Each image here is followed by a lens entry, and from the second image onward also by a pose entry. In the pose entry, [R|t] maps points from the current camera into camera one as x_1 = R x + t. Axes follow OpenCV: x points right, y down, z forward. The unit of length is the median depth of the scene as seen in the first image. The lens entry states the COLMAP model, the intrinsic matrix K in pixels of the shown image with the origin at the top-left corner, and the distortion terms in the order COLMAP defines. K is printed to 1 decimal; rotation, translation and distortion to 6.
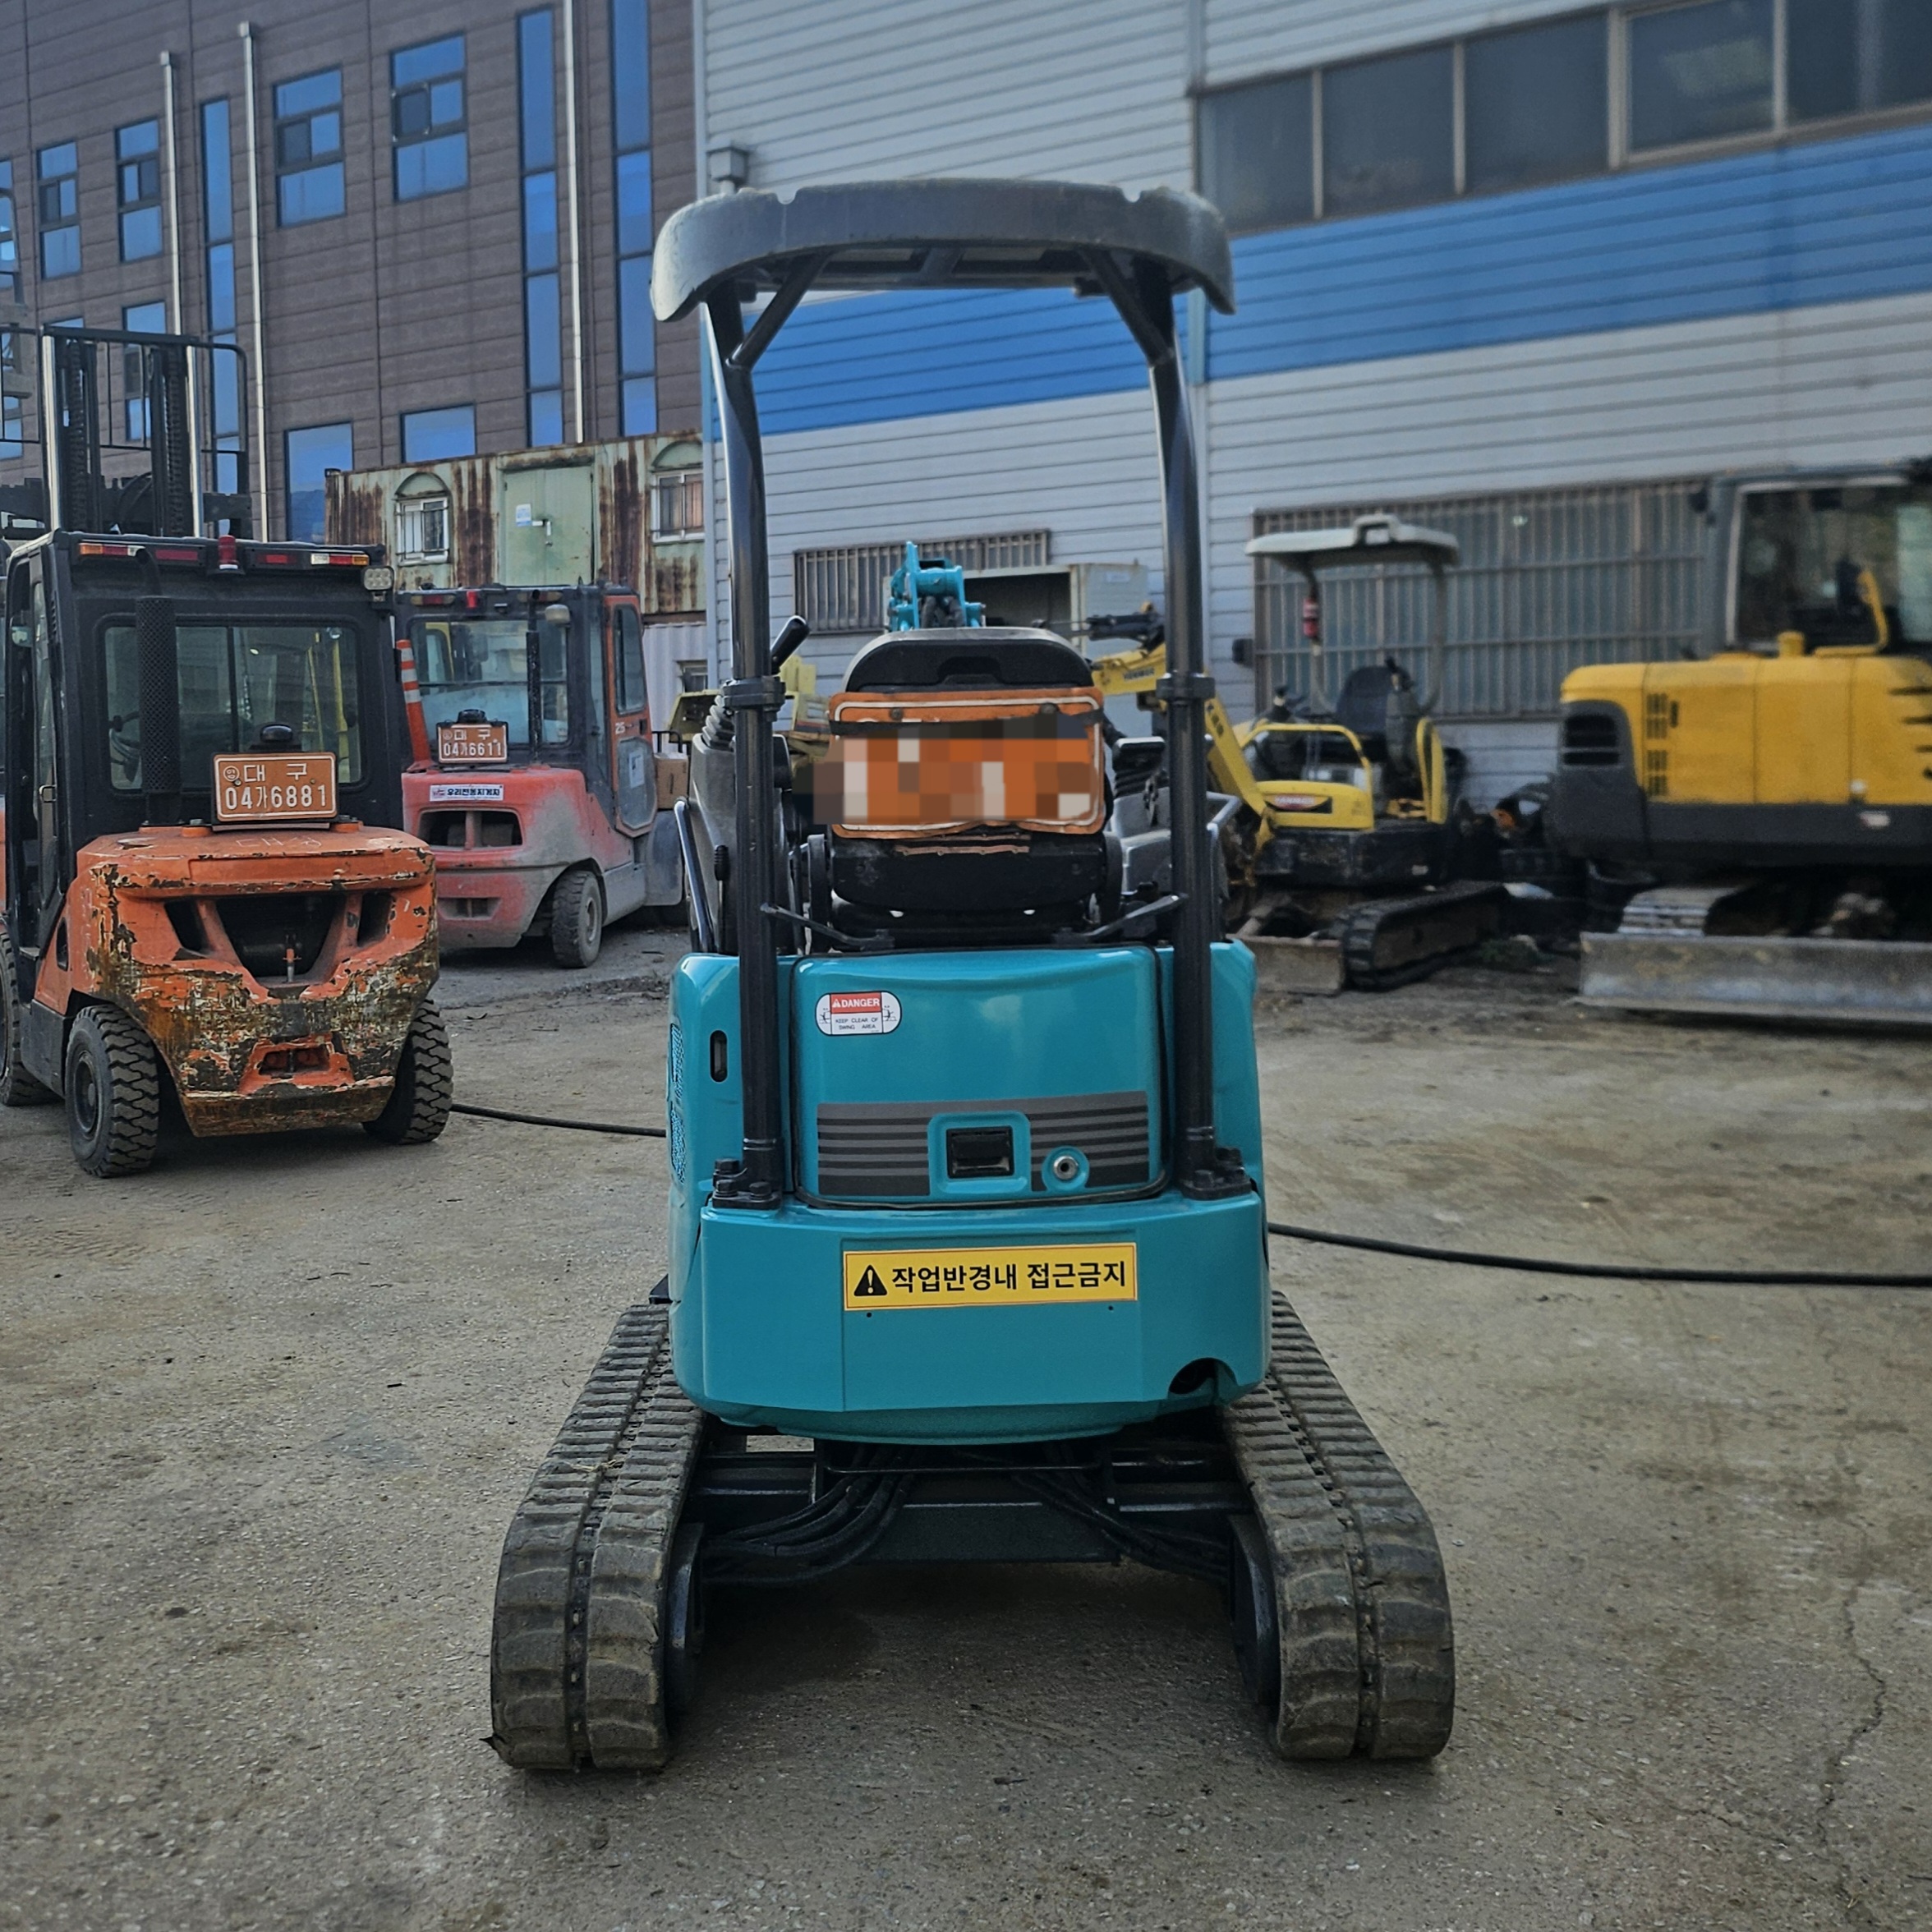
lens RADIAL K [[2318.8, 0, 899.7], [0, 2318.8, 795.9], [0, 0, 1]] dist [0.054953, -0.030767]
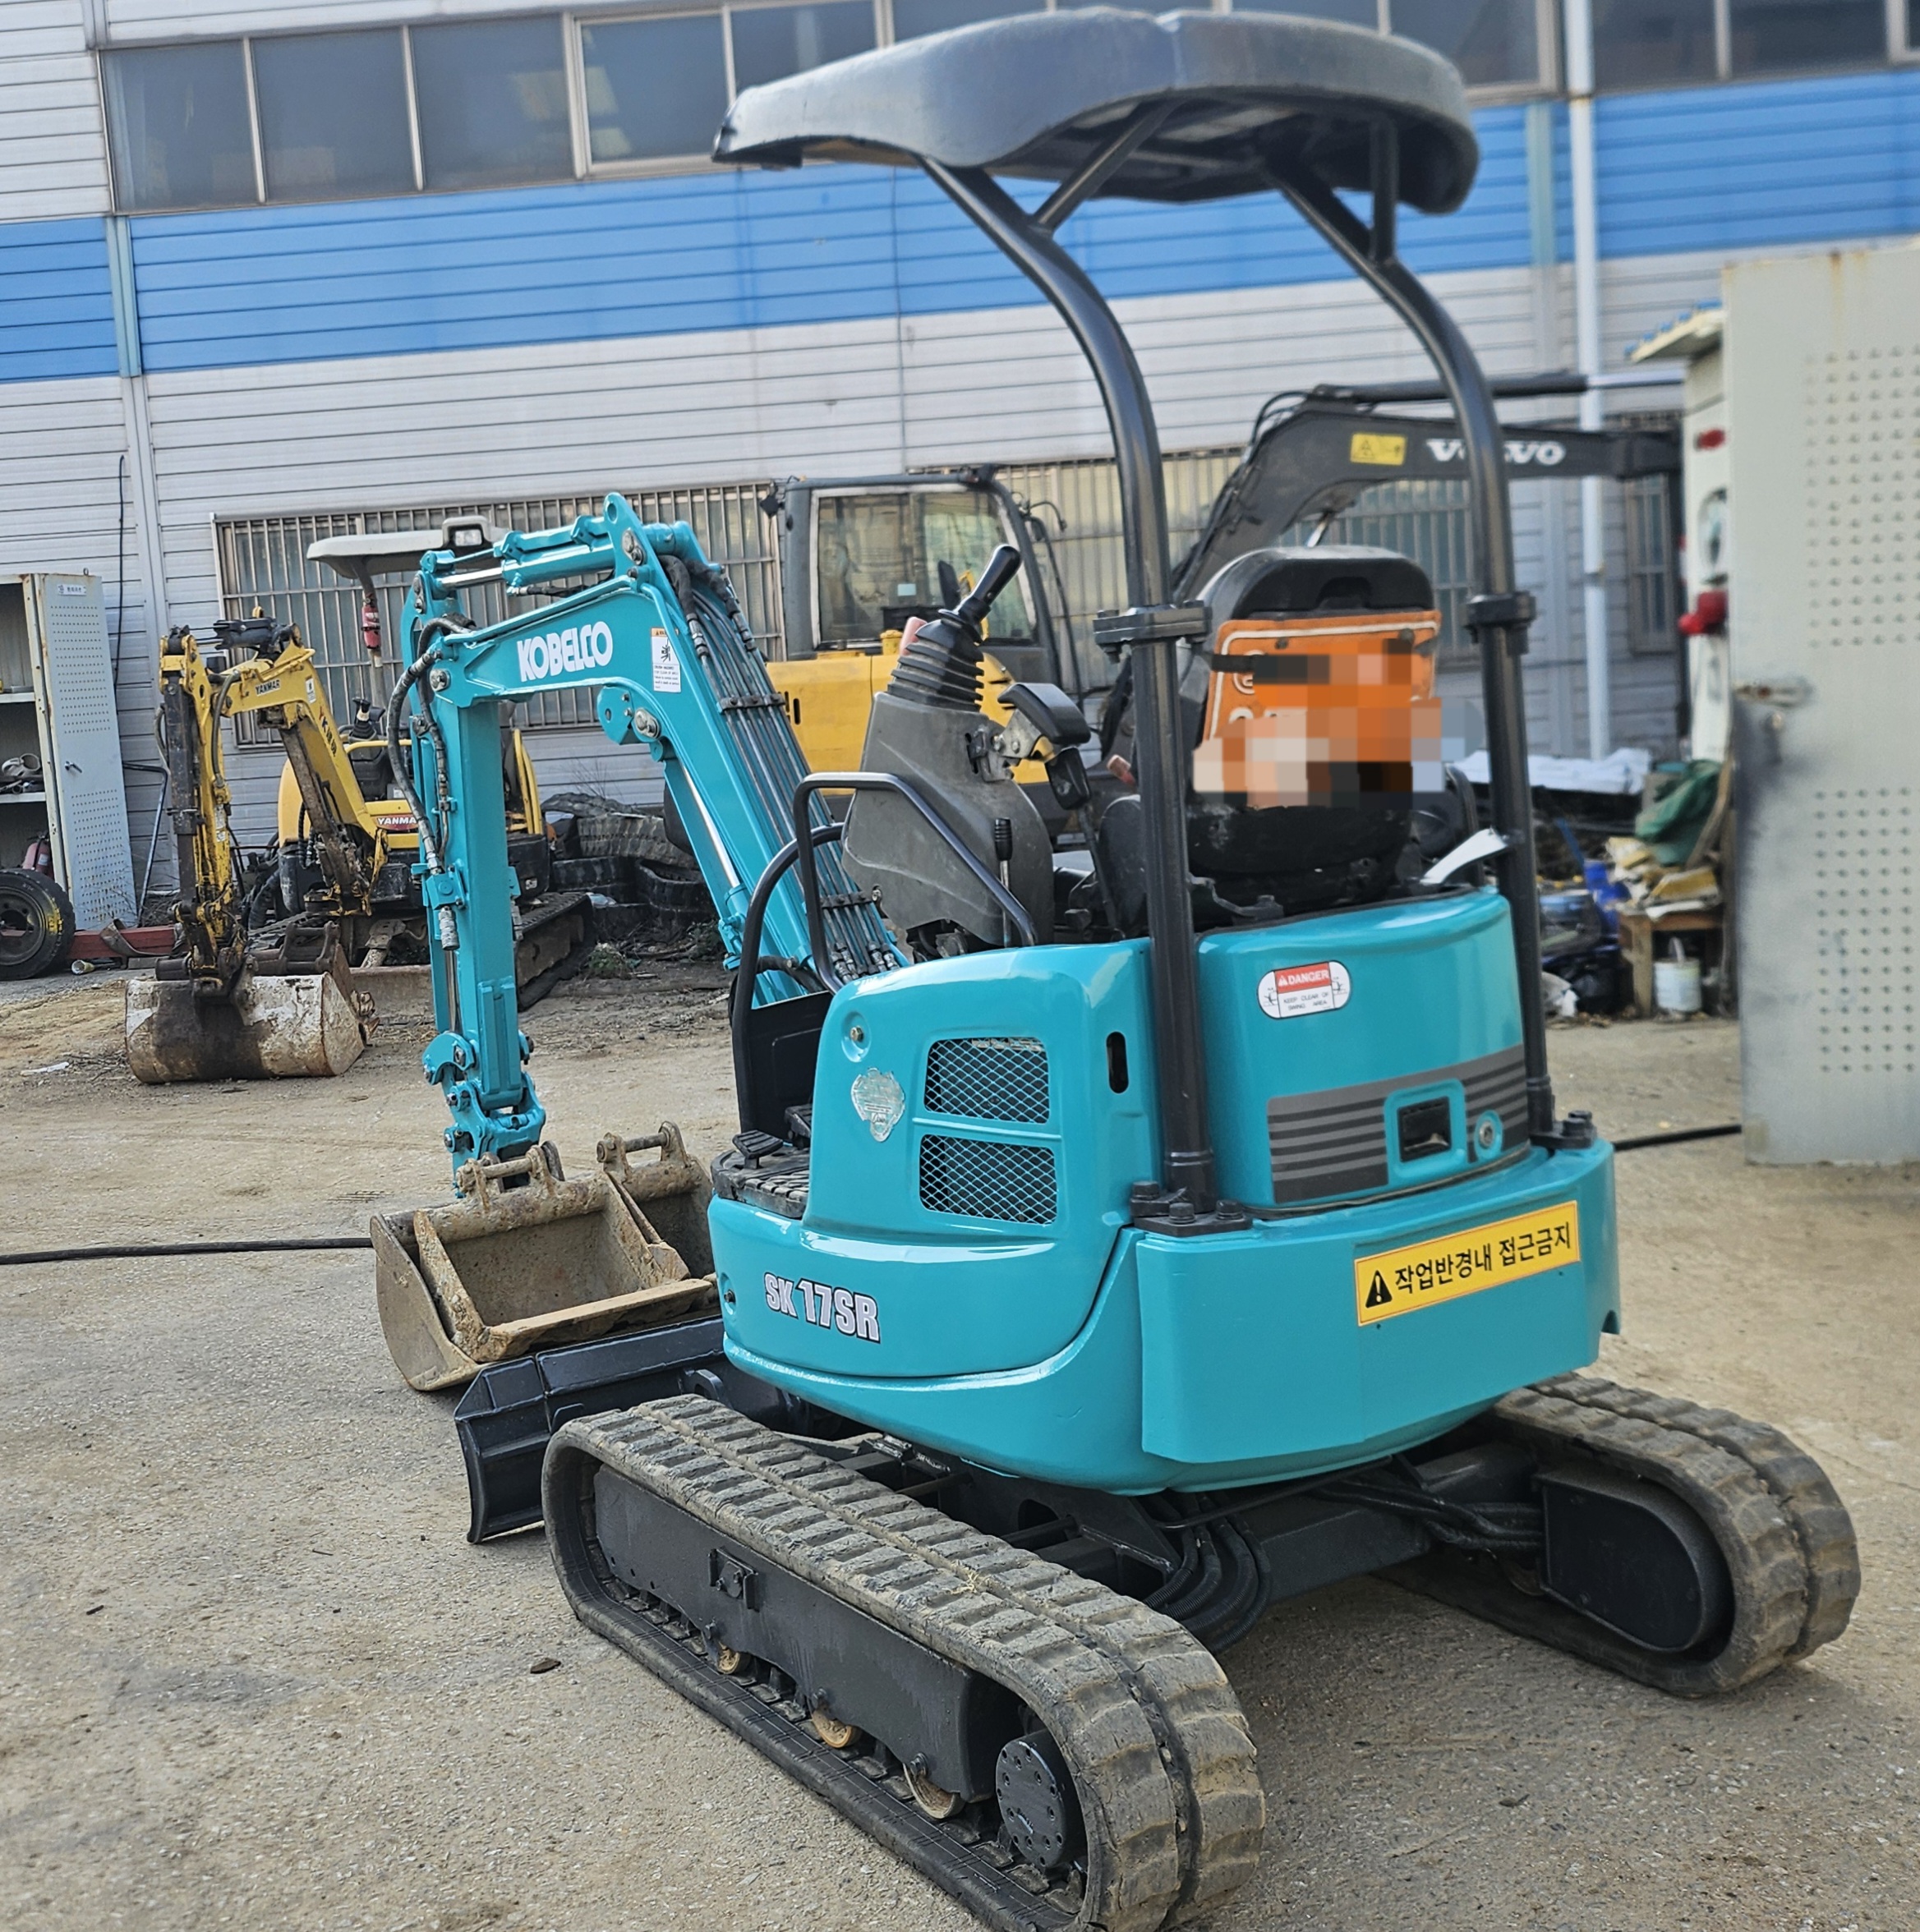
lens RADIAL K [[2319.0, 0, 947.7], [0, 2319.0, 893.6], [0, 0, 1]] dist [0.054953, -0.030767]
pose [[0.836308, -0.079577, 0.542454, -0.596749], [0.064917, 0.996823, 0.046149, 0.009219], [-0.544403, -0.003381, 0.838817, 0.344313]]
